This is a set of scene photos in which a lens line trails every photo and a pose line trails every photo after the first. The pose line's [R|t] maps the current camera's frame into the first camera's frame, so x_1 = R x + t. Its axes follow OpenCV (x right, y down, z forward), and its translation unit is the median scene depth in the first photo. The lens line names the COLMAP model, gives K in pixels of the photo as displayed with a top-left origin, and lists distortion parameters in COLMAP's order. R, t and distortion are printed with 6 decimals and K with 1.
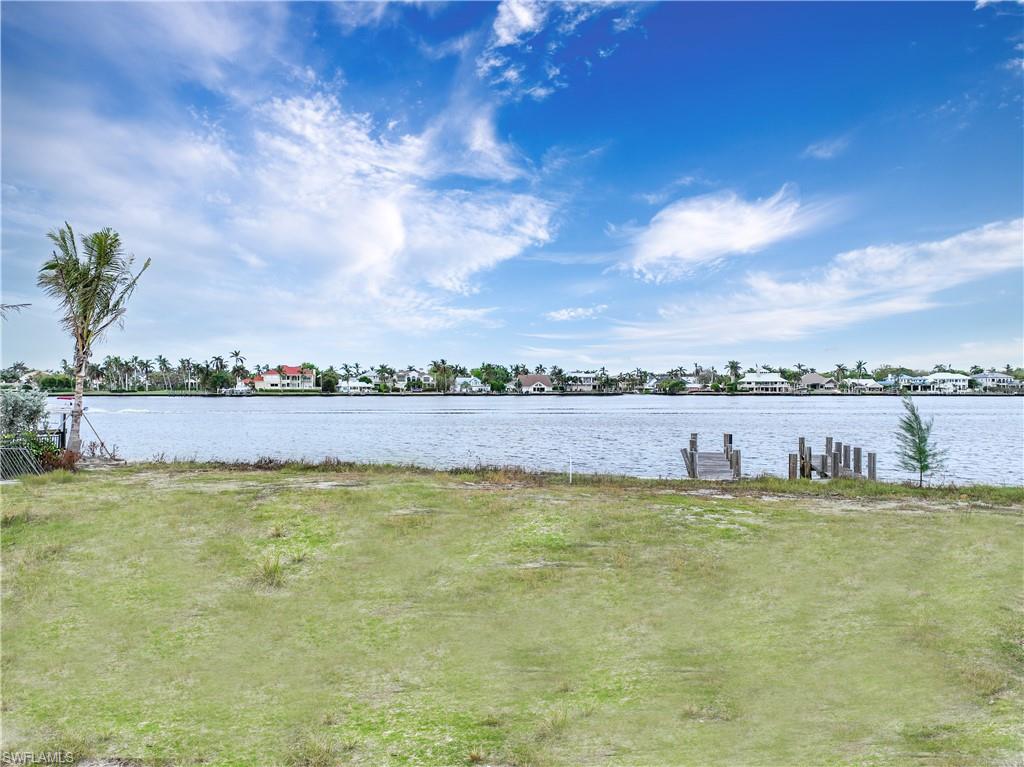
lens RADIAL K [[716.8, 0, 510.1], [0, 716.8, 384.0], [0, 0, 1]] dist [0.001940, 0.010878]
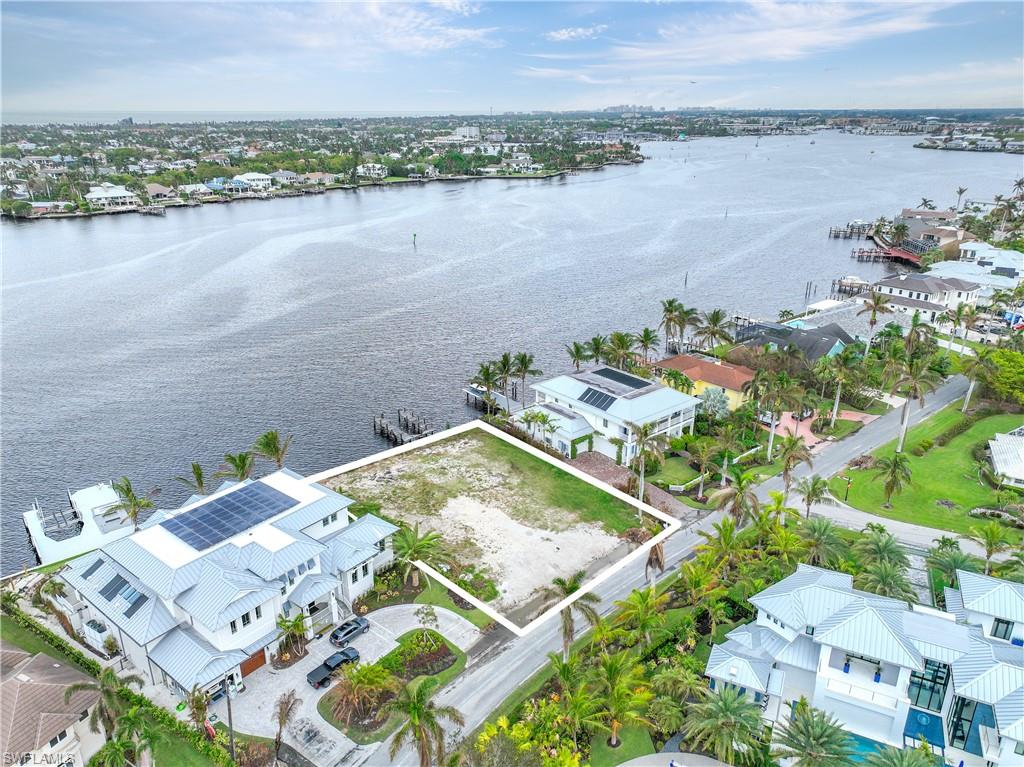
lens RADIAL K [[716.8, 0, 512.4], [0, 716.8, 384.2], [0, 0, 1]] dist [0.001940, 0.010878]
pose [[0.590052, -0.291151, 0.753040, -0.190695], [-0.000344, 0.932622, 0.360854, -0.132090], [-0.807365, -0.213182, 0.550195, -0.142872]]
